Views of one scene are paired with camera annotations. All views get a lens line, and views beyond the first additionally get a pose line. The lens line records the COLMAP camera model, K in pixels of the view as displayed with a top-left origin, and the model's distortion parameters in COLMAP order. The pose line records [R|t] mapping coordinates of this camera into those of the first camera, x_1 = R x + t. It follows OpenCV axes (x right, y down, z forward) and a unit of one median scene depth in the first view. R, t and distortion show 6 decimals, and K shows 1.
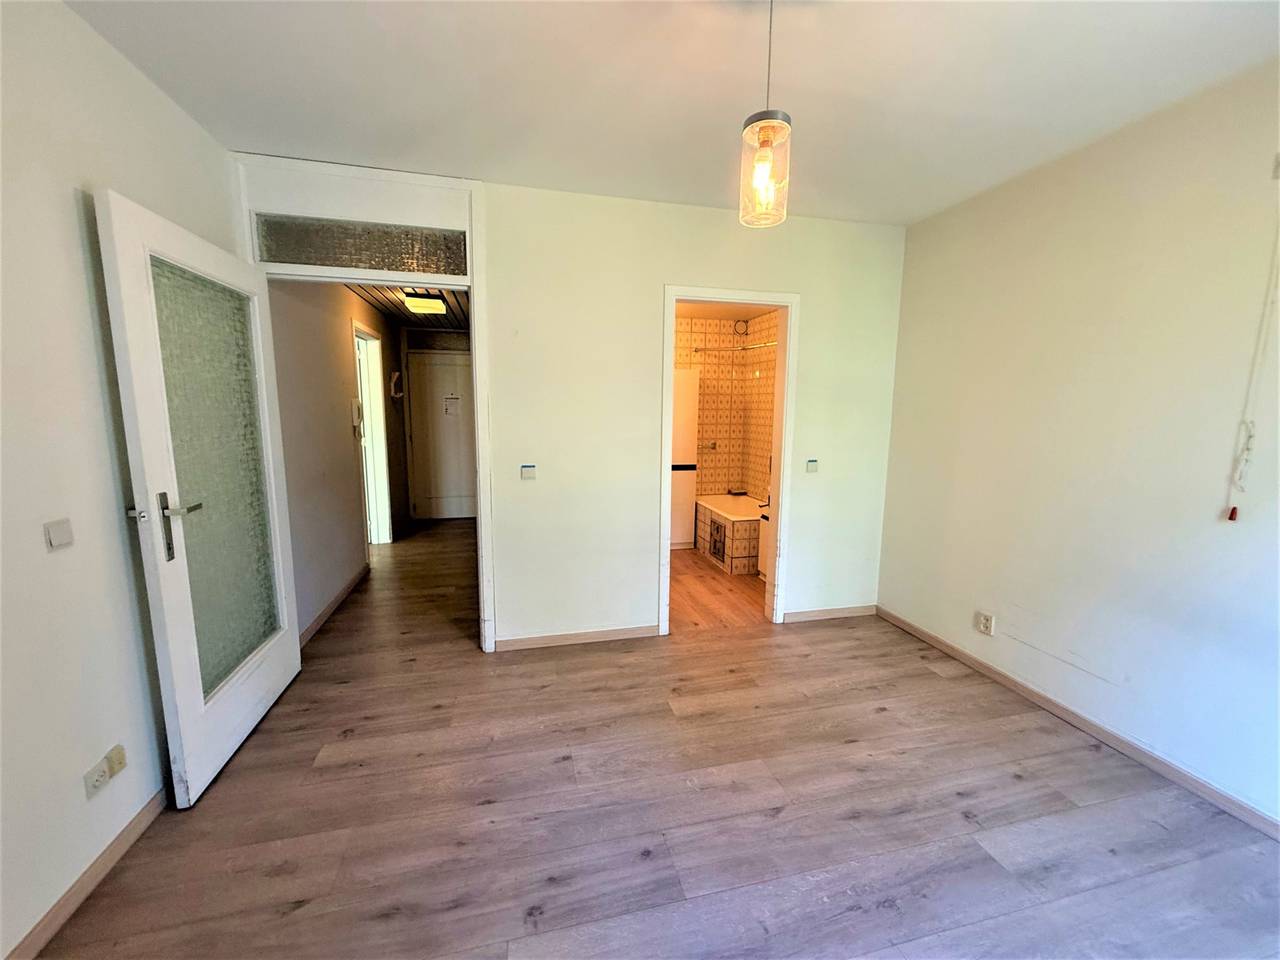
lens RADIAL K [[510.2, 0, 636.4], [0, 510.2, 480.1], [0, 0, 1]] dist [0.000398, -0.000123]
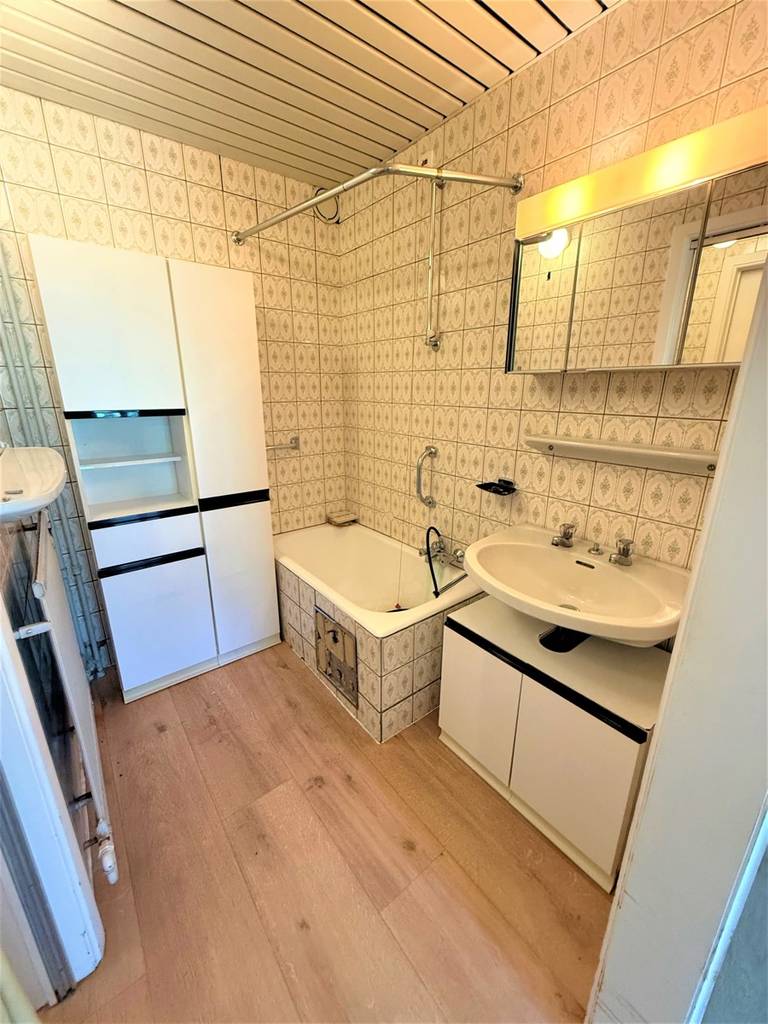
lens RADIAL K [[407.8, 0, 384.7], [0, 407.8, 509.8], [0, 0, 1]] dist [-0.000057, -0.000709]
pose [[0.909424, -0.126890, 0.396040, 0.118462], [0.064567, 0.983848, 0.166957, -0.130321], [-0.410828, -0.126264, 0.902927, 1.149553]]
